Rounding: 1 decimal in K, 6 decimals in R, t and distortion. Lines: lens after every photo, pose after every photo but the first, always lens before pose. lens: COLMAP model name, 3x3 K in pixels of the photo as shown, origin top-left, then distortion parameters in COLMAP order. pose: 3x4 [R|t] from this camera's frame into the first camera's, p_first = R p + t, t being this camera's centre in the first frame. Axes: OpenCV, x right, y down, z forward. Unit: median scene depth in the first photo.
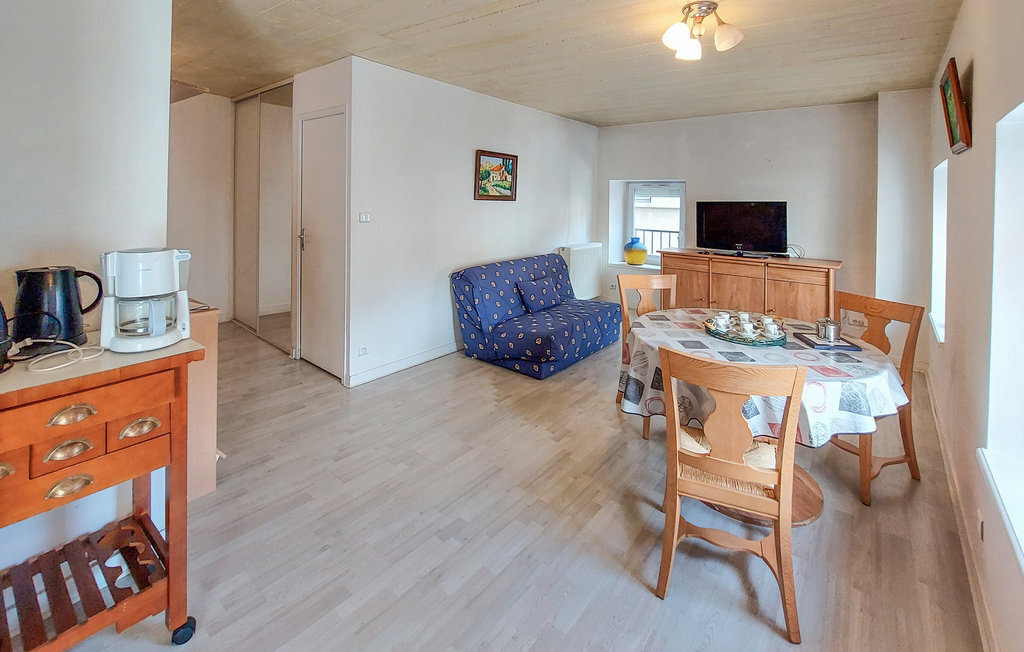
lens RADIAL K [[475.4, 0, 503.6], [0, 475.4, 321.9], [0, 0, 1]] dist [-0.013957, 0.000036]
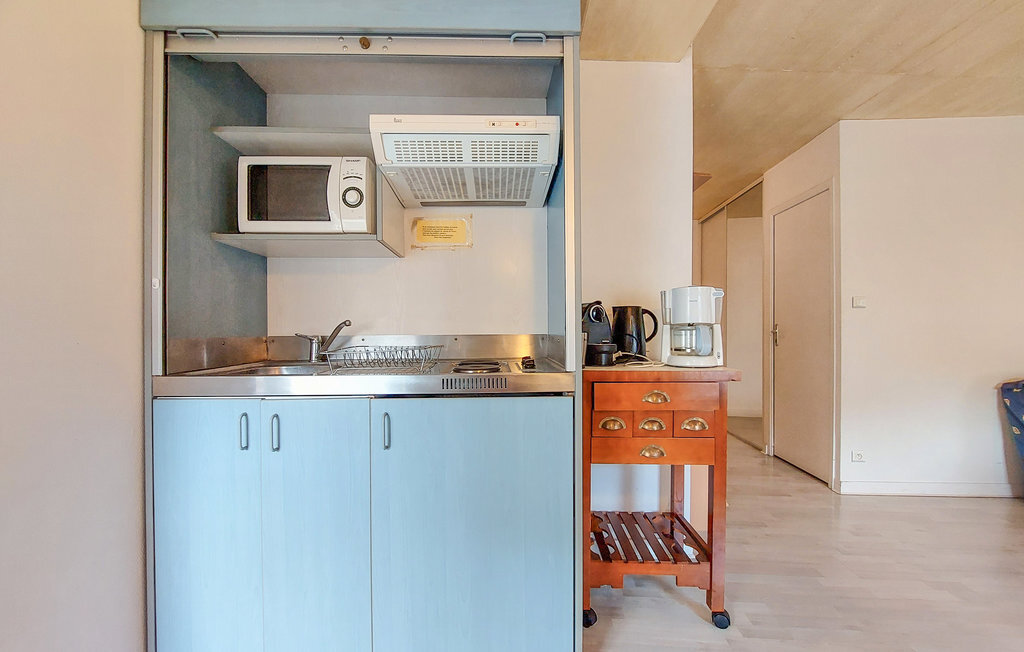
lens RADIAL K [[475.4, 0, 503.5], [0, 475.4, 319.8], [0, 0, 1]] dist [-0.013957, 0.000036]
pose [[0.487872, 0.018099, -0.872727, 0.059926], [-0.031025, 0.999513, 0.003385, -0.083859], [0.872364, 0.025424, 0.488196, 0.026722]]
